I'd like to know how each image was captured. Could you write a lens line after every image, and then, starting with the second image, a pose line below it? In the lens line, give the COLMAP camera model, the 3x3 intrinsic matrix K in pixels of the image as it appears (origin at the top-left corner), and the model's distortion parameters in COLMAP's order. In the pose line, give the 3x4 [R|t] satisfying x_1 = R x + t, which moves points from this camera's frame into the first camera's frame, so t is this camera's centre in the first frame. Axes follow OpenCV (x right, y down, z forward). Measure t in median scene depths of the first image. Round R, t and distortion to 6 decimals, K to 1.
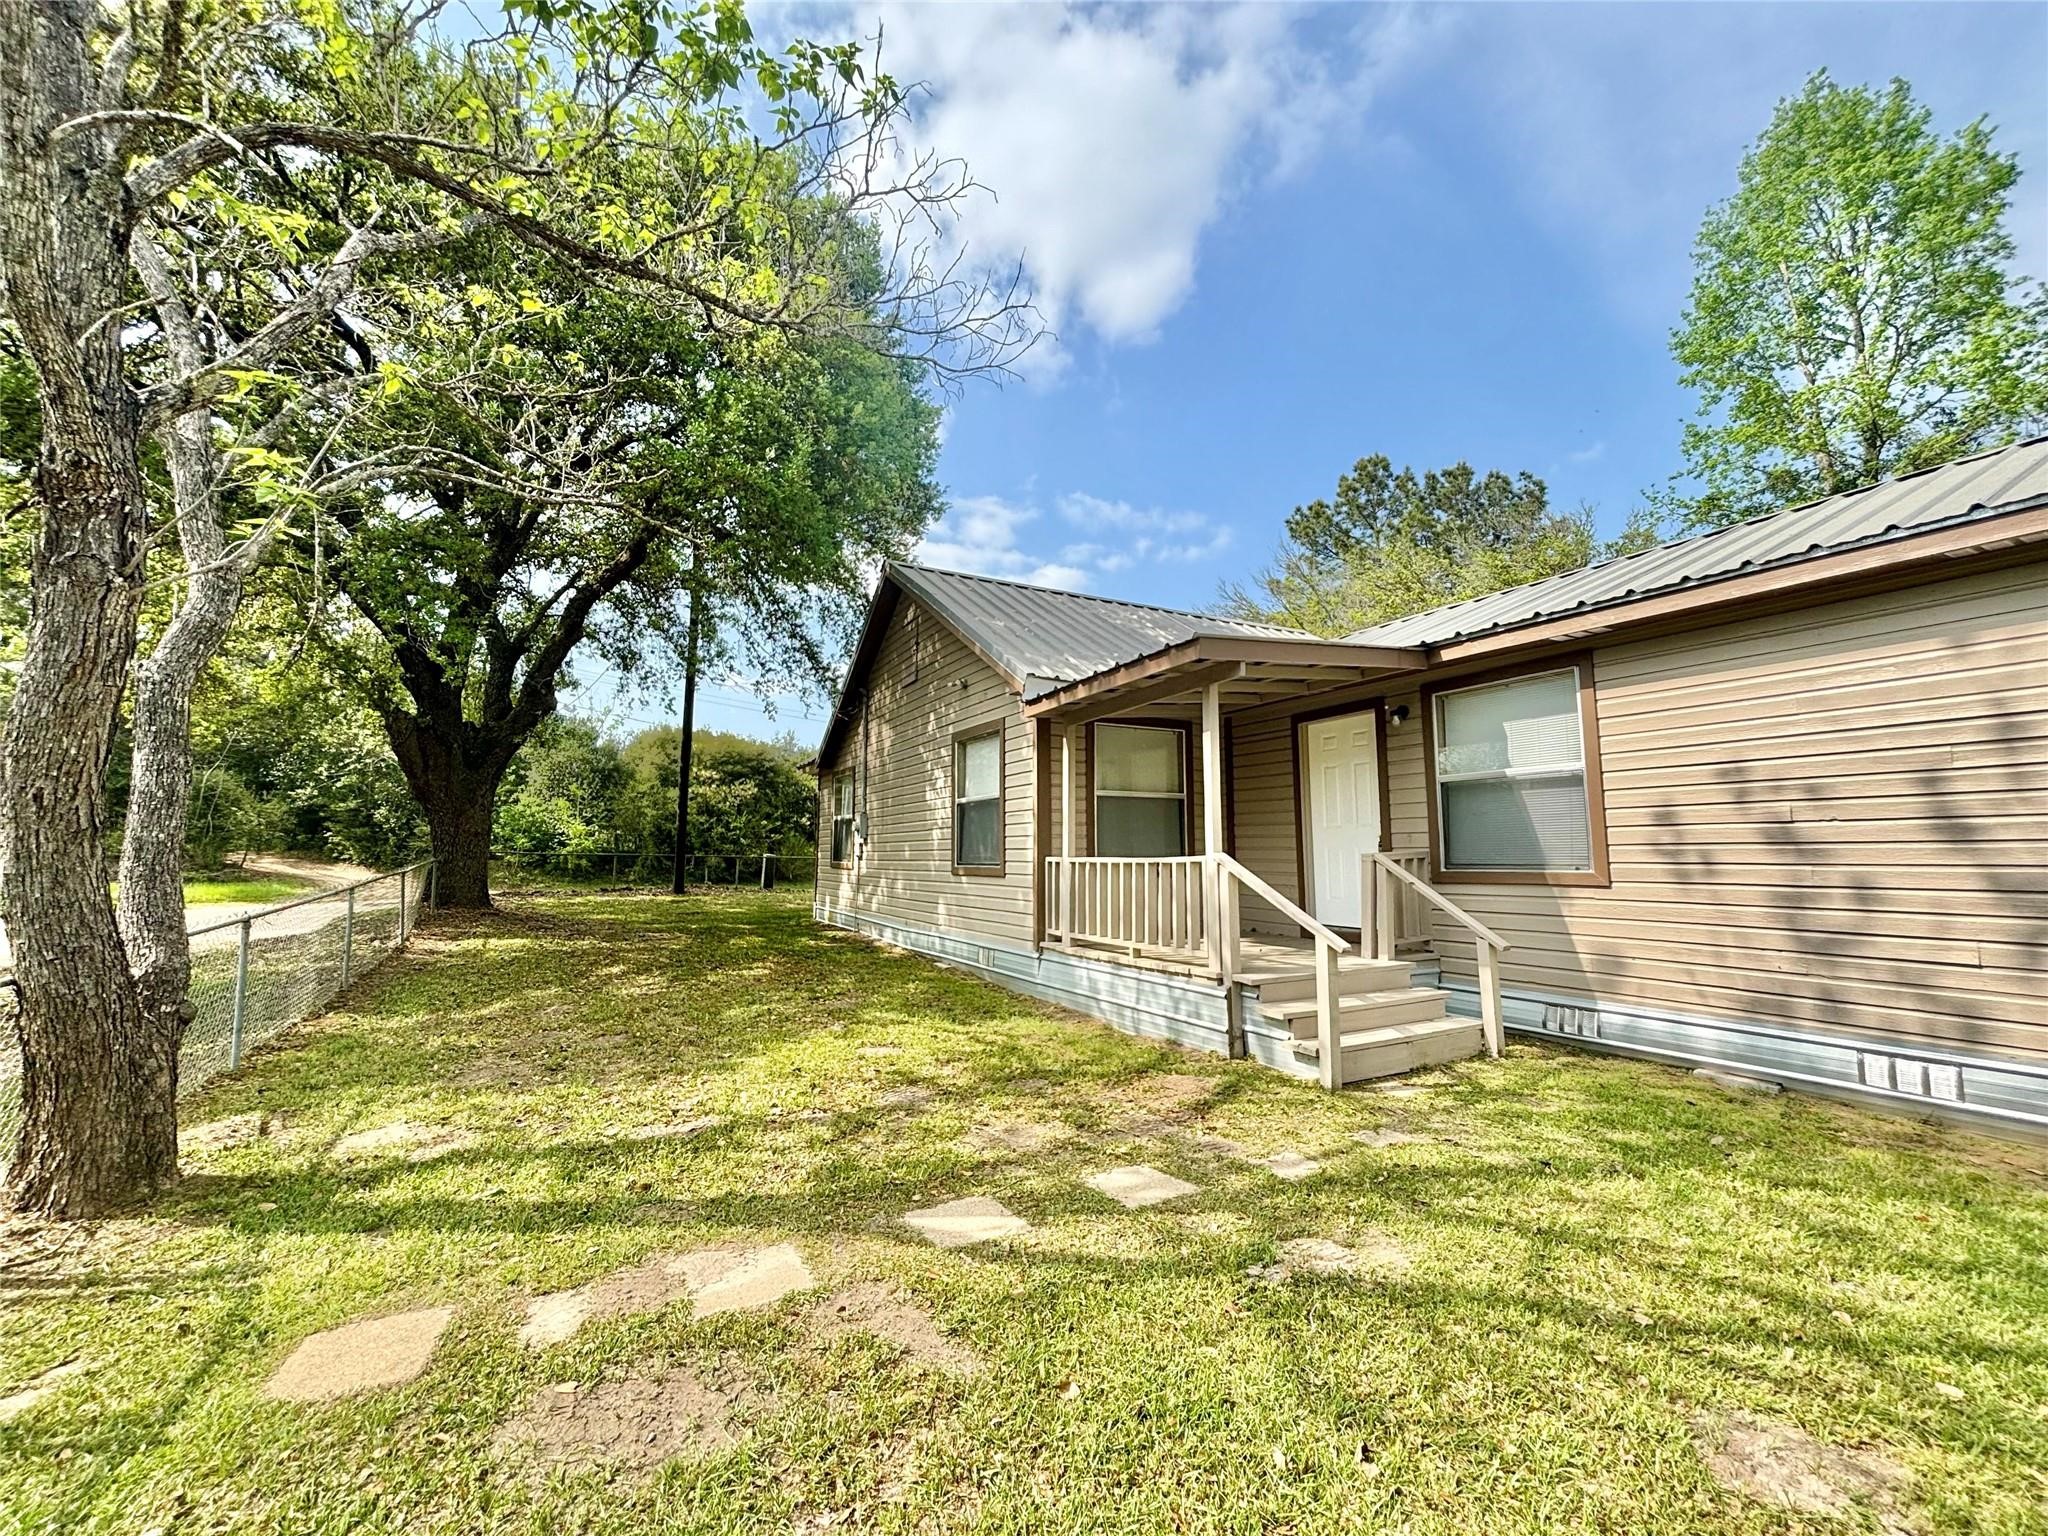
lens RADIAL K [[824.4, 0, 1031.0], [0, 824.4, 760.7], [0, 0, 1]] dist [0.000935, 0.000146]
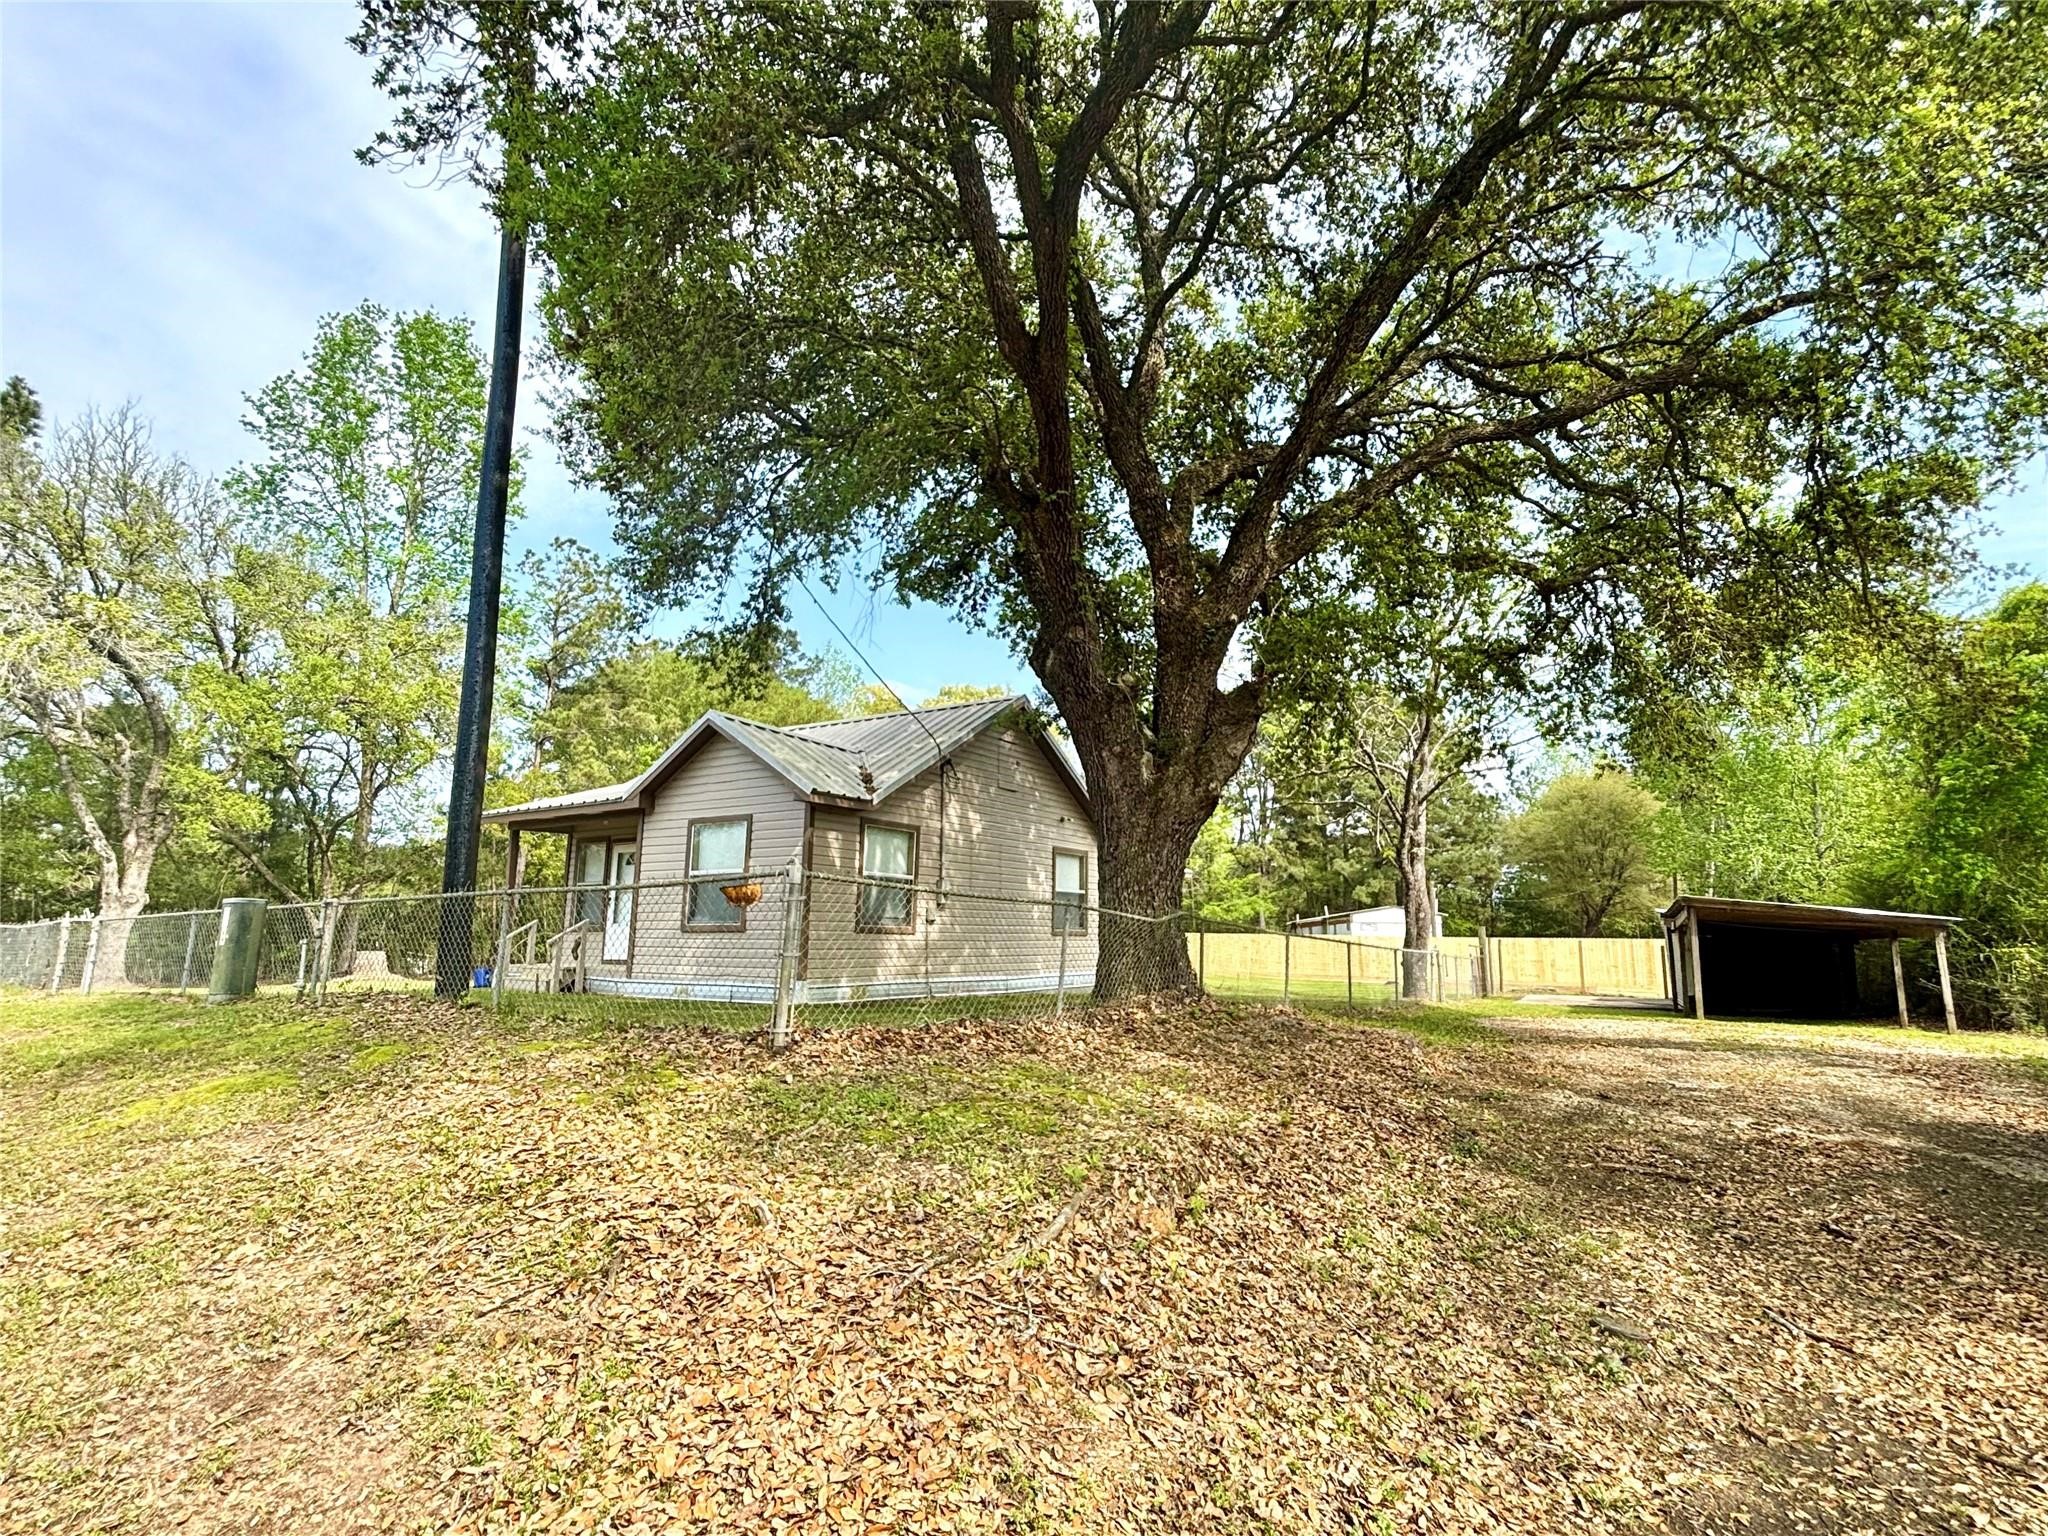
lens RADIAL K [[1007.4, 0, 1024.0], [0, 1007.4, 768.0], [0, 0, 1]] dist [-0.001077, -0.000127]
pose [[-0.471947, 0.143539, 0.869863, -2.160765], [-0.104045, 0.970694, -0.216628, 0.297221], [-0.875466, -0.192742, -0.443182, 2.353165]]
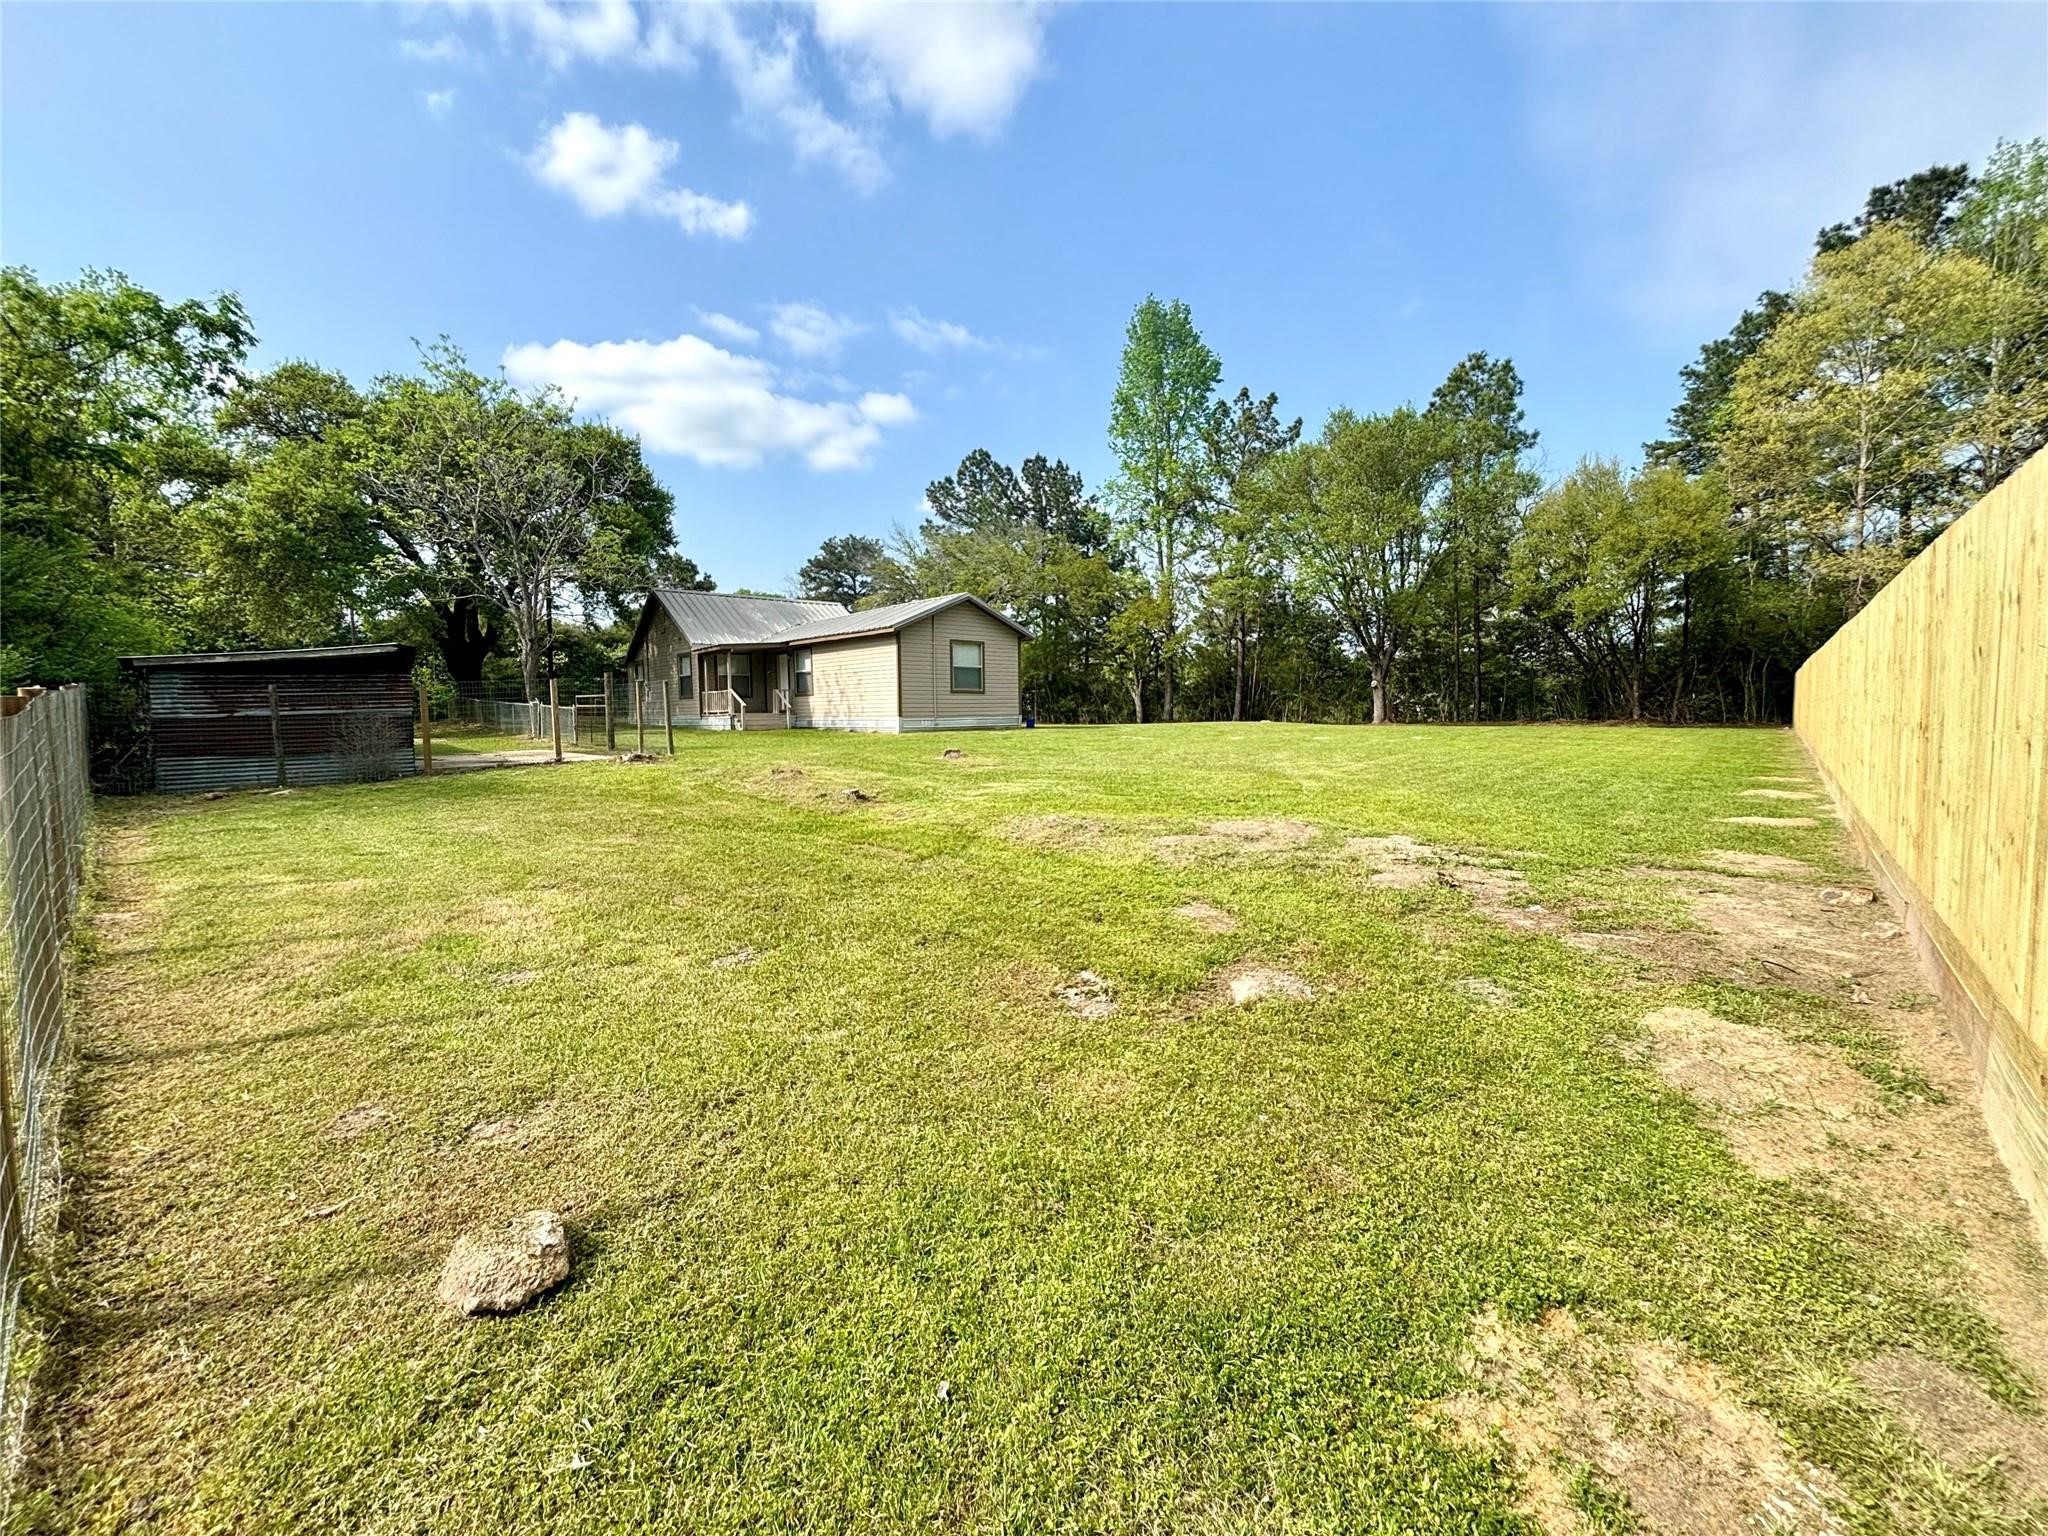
lens RADIAL K [[823.6, 0, 1024.0], [0, 823.6, 768.0], [0, 0, 1]] dist [0.001315, 0.000073]
pose [[0.974781, -0.027401, 0.221473, 0.588822], [-0.012830, 0.983911, 0.178198, -0.222087], [-0.222793, -0.176546, 0.958747, -2.880609]]
